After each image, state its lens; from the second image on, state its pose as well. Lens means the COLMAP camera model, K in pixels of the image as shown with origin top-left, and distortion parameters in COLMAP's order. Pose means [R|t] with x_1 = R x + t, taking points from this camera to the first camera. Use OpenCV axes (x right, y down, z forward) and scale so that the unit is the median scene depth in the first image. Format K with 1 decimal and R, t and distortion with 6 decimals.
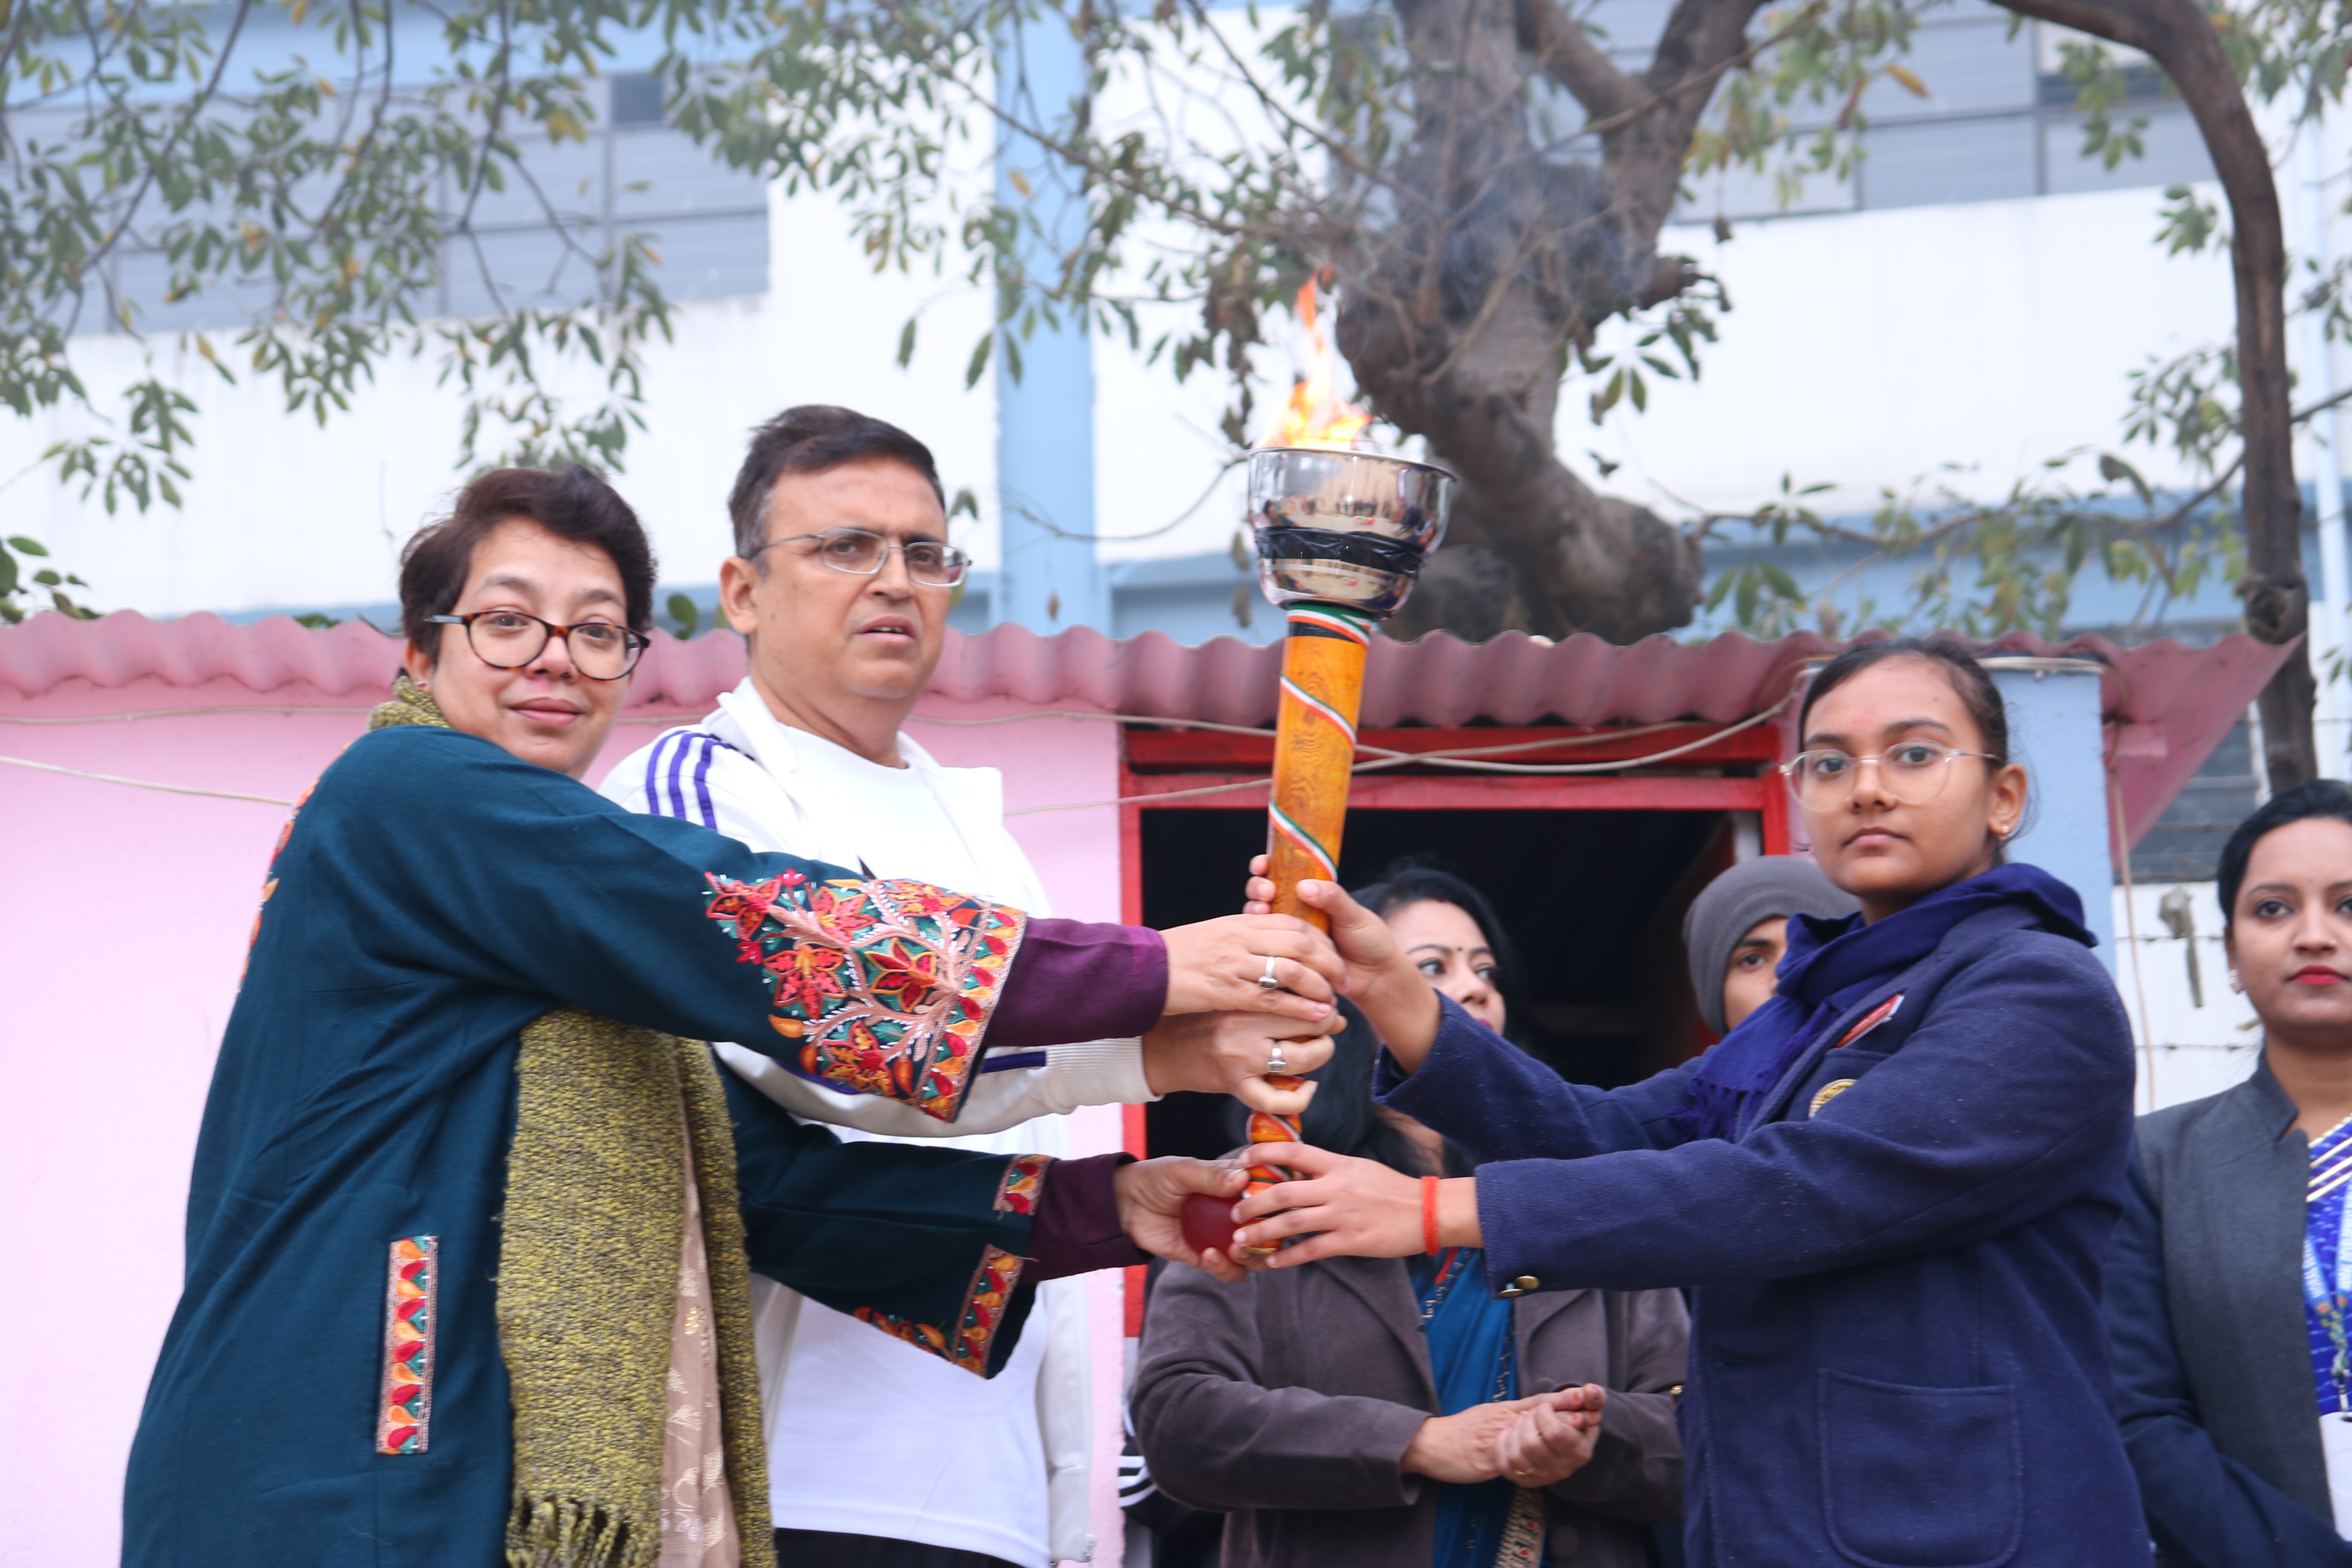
lens RADIAL K [[4571.5, 0, 1163.1], [0, 4571.5, 792.7], [0, 0, 1]] dist [0.087379, 0.000000]
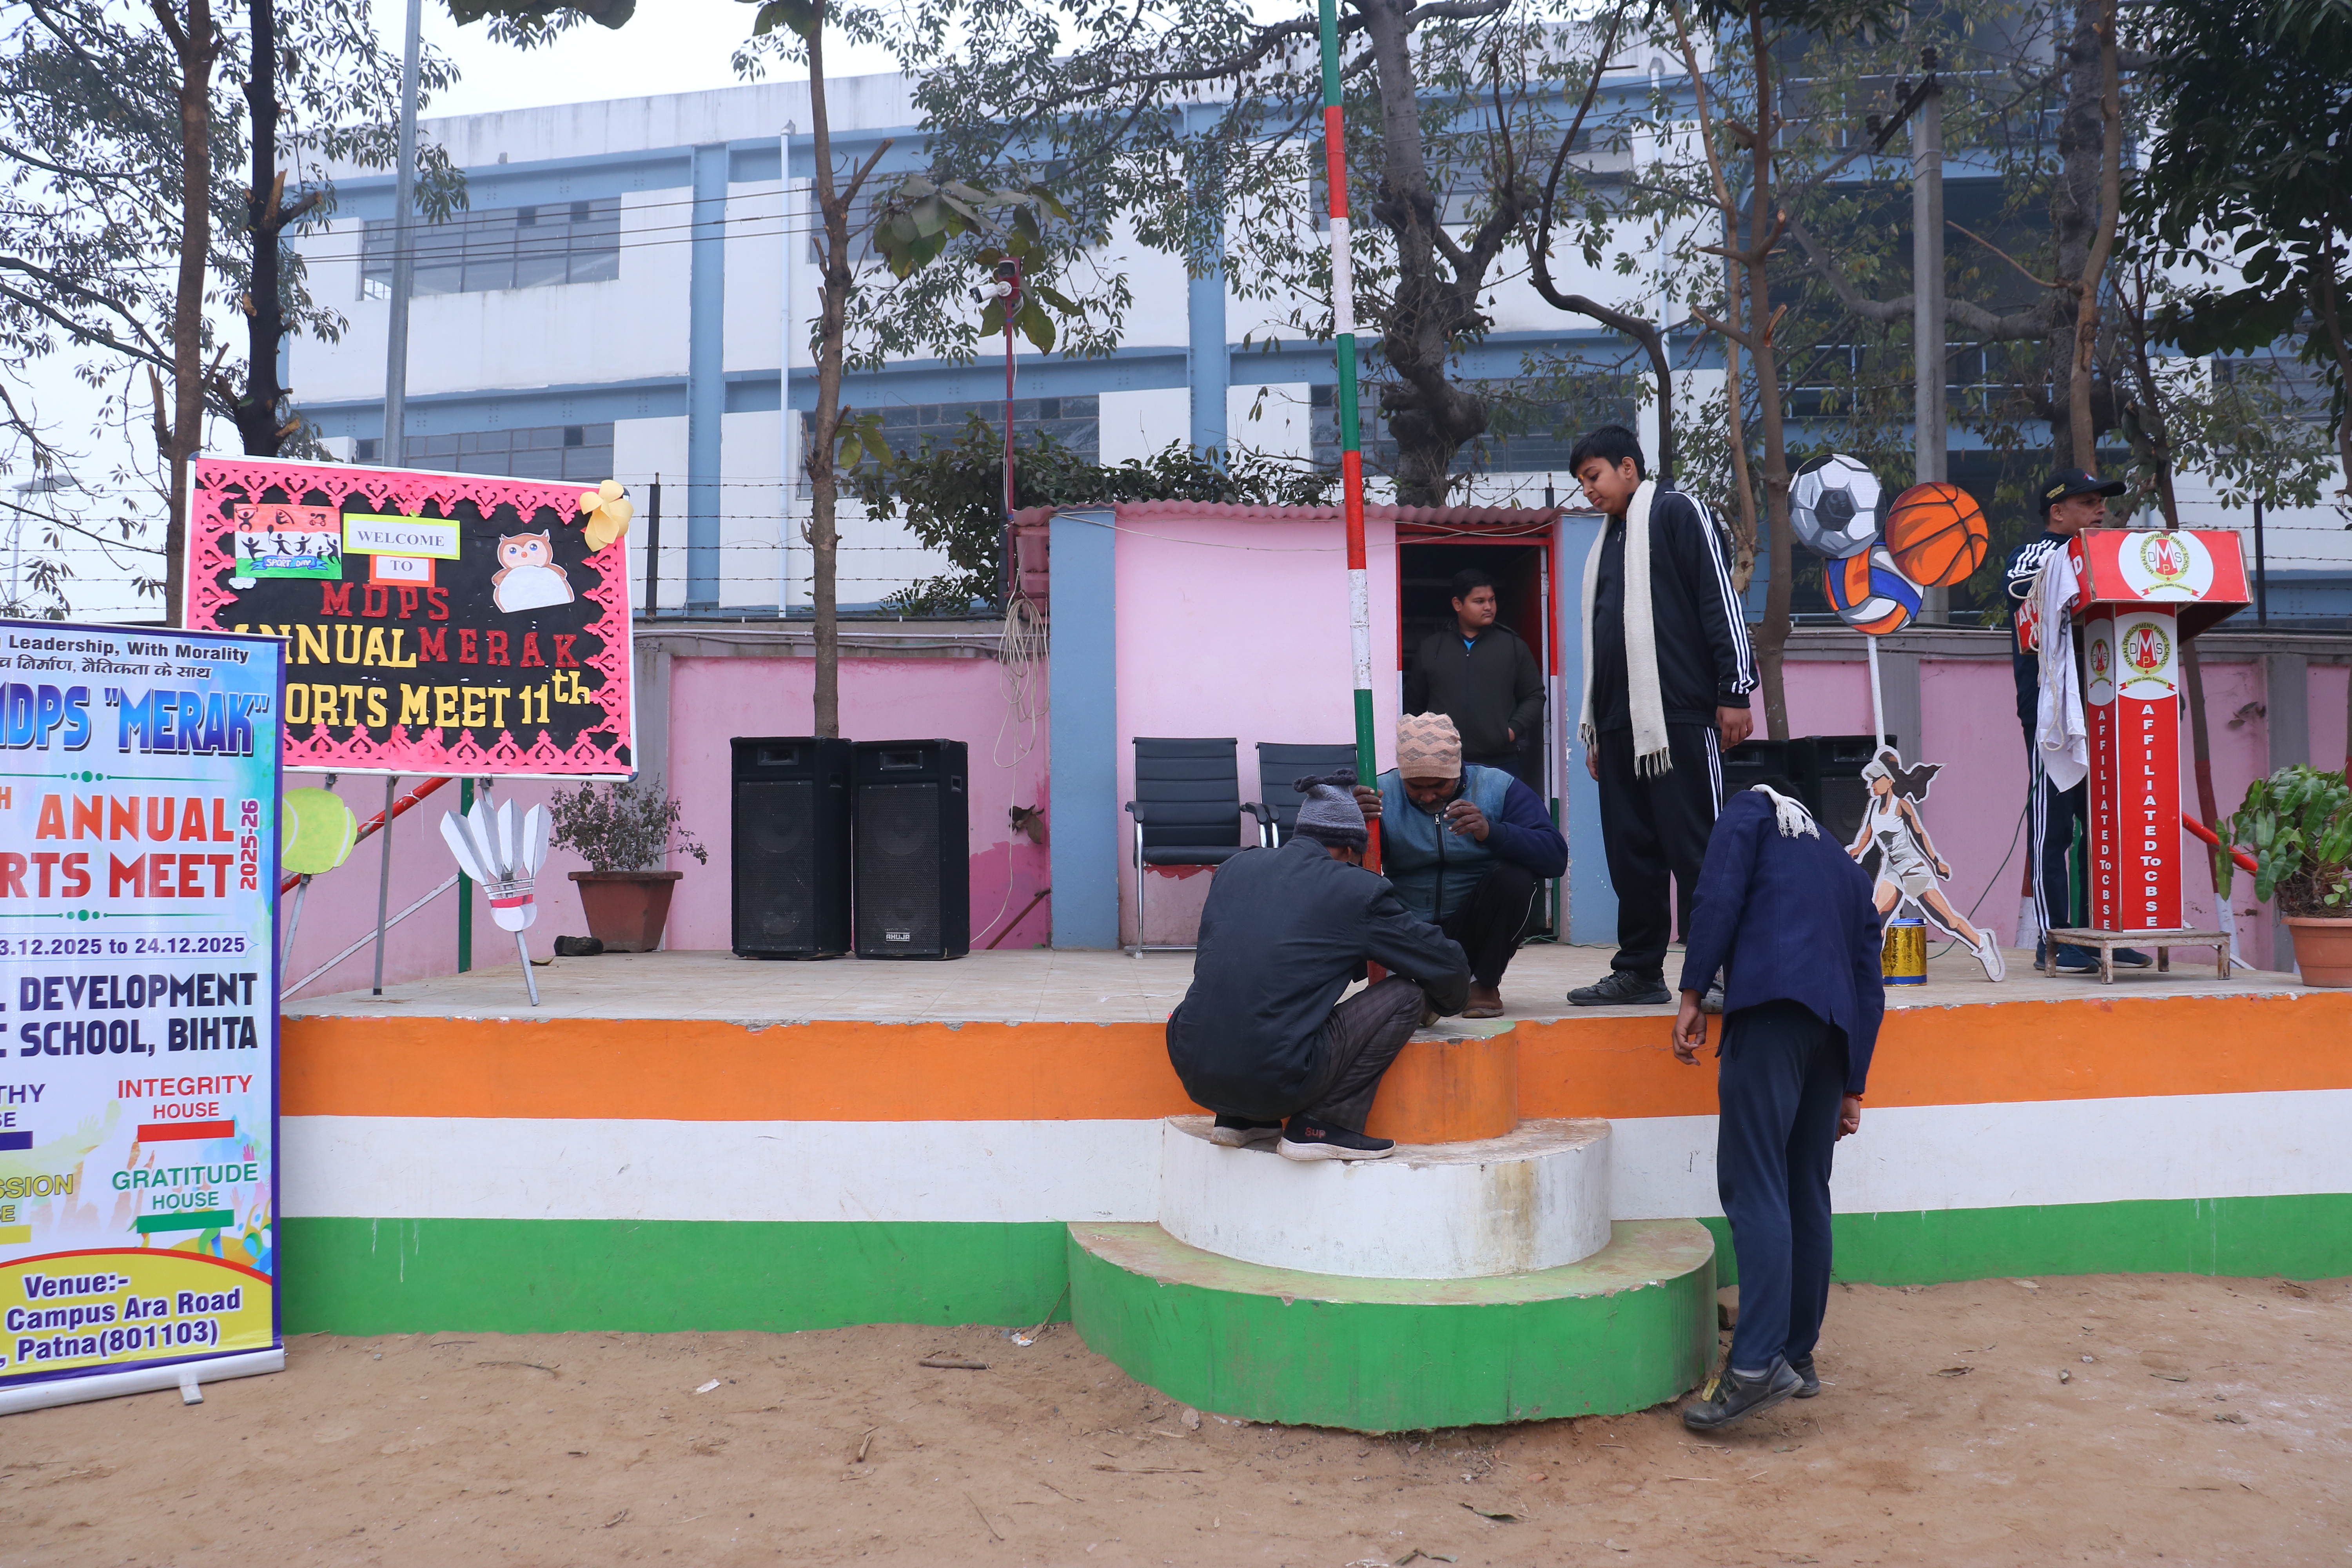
lens RADIAL K [[1863.6, 0, 1201.3], [0, 1863.6, 779.7], [0, 0, 1]] dist [-0.137589, 0.109344]
pose [[0.999893, 0.004427, 0.013961, -0.240146], [-0.007272, 0.977492, 0.210846, -0.161705], [-0.012713, -0.210925, 0.977420, -0.811633]]
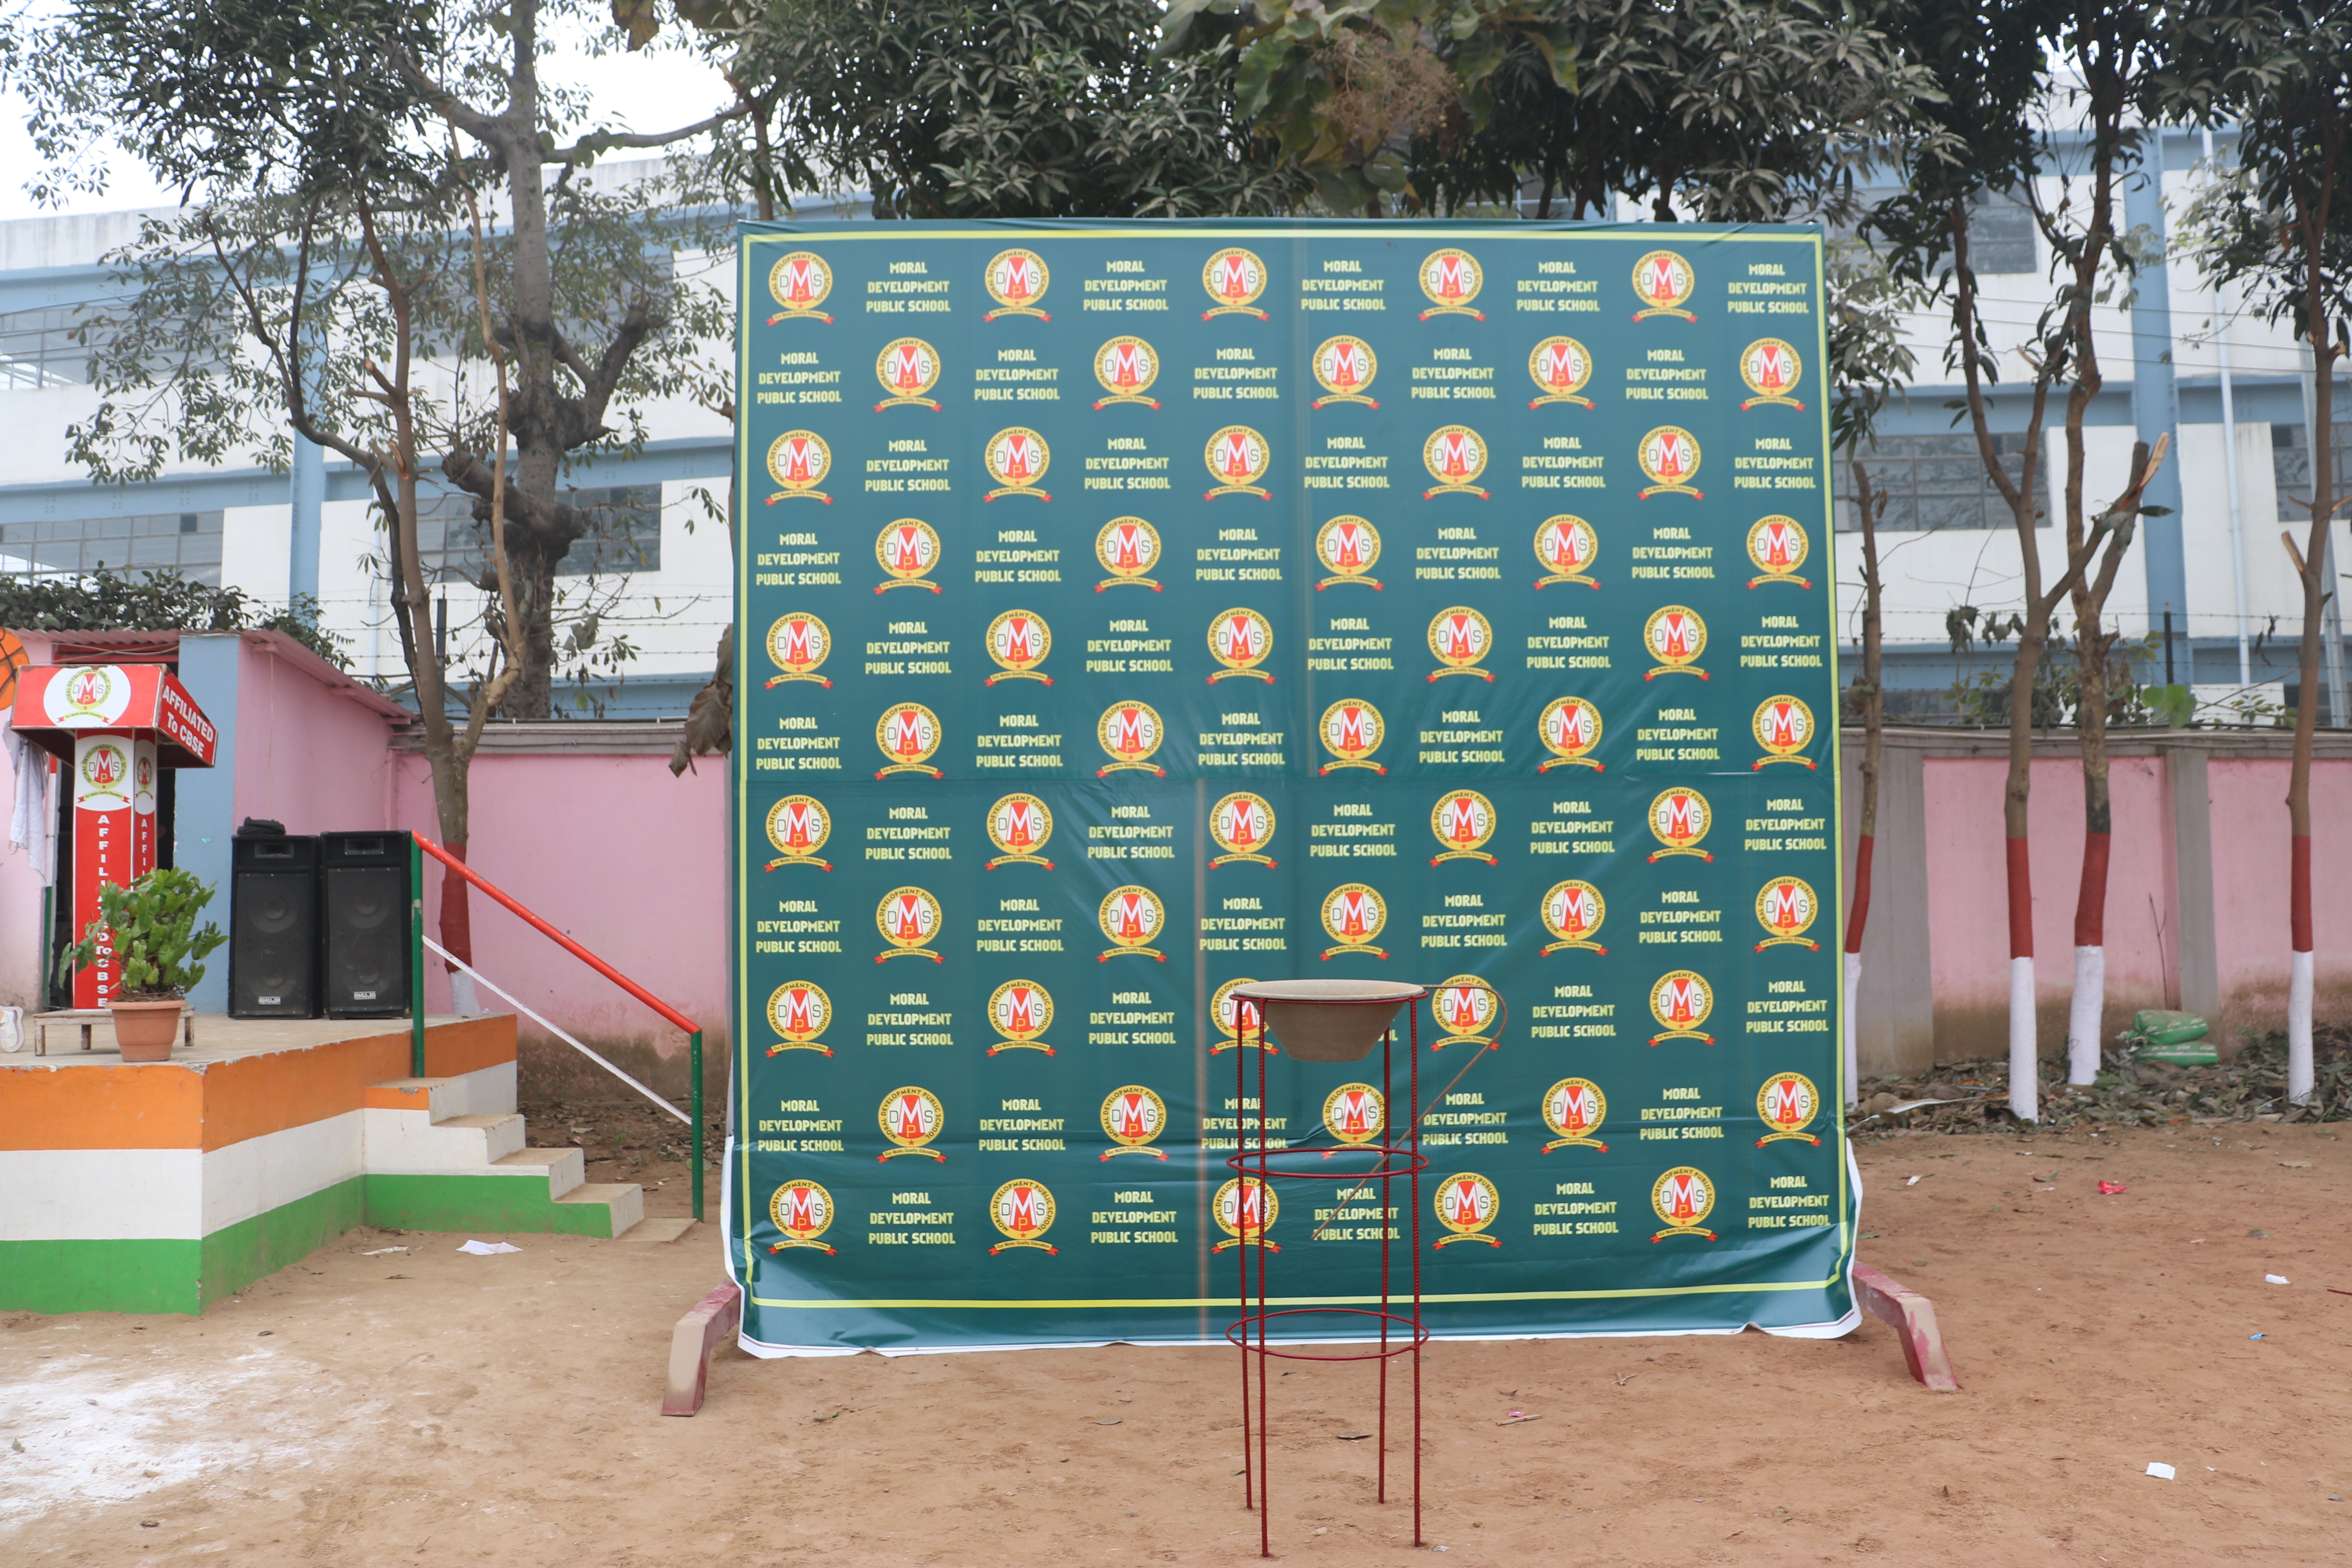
lens RADIAL K [[1863.6, 0, 1175.3], [0, 1863.6, 794.4], [0, 0, 1]] dist [-0.137589, 0.109344]
pose [[0.999932, 0.008196, 0.008287, 1.280408], [-0.009579, 0.982954, 0.183603, -0.243459], [-0.006641, -0.183670, 0.982965, -1.009229]]
